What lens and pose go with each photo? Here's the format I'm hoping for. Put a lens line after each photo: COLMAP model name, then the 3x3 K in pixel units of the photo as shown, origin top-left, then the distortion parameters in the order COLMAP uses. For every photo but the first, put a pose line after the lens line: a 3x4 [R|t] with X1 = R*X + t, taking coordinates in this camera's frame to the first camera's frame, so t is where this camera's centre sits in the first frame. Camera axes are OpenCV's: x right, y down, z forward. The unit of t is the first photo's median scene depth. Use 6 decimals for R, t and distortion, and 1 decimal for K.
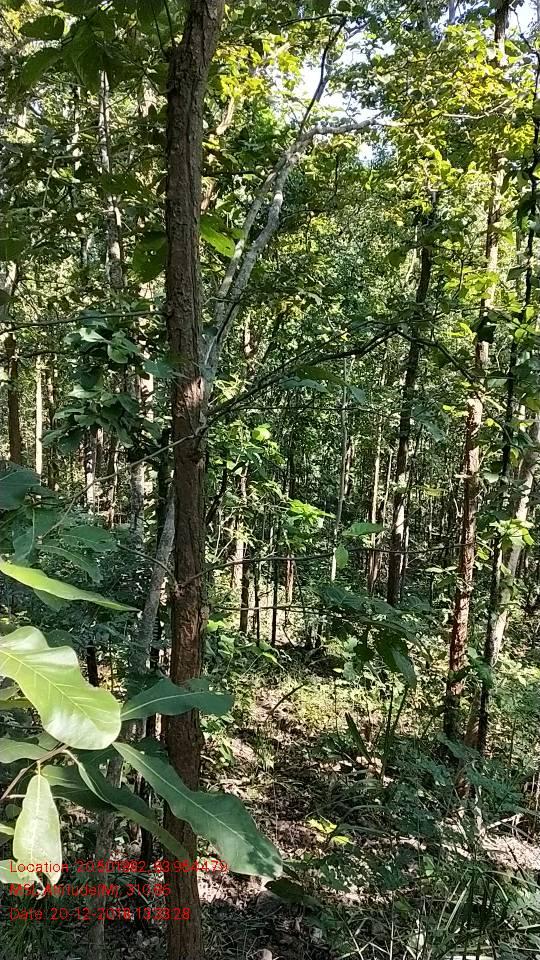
lens RADIAL K [[761.7, 0, 274.3], [0, 761.7, 477.7], [0, 0, 1]] dist [0.054523, -0.095454]
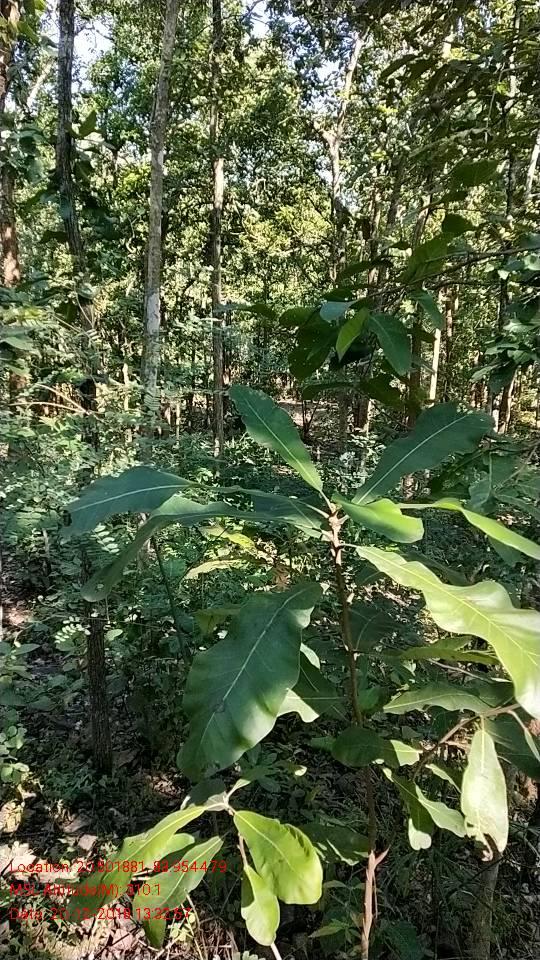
lens RADIAL K [[761.7, 0, 274.3], [0, 761.7, 477.7], [0, 0, 1]] dist [0.054523, -0.095454]
pose [[0.879219, 0.085285, -0.468722, -0.108693], [-0.044350, 0.994226, 0.097712, -0.010983], [0.474349, -0.065123, 0.877925, 0.048377]]
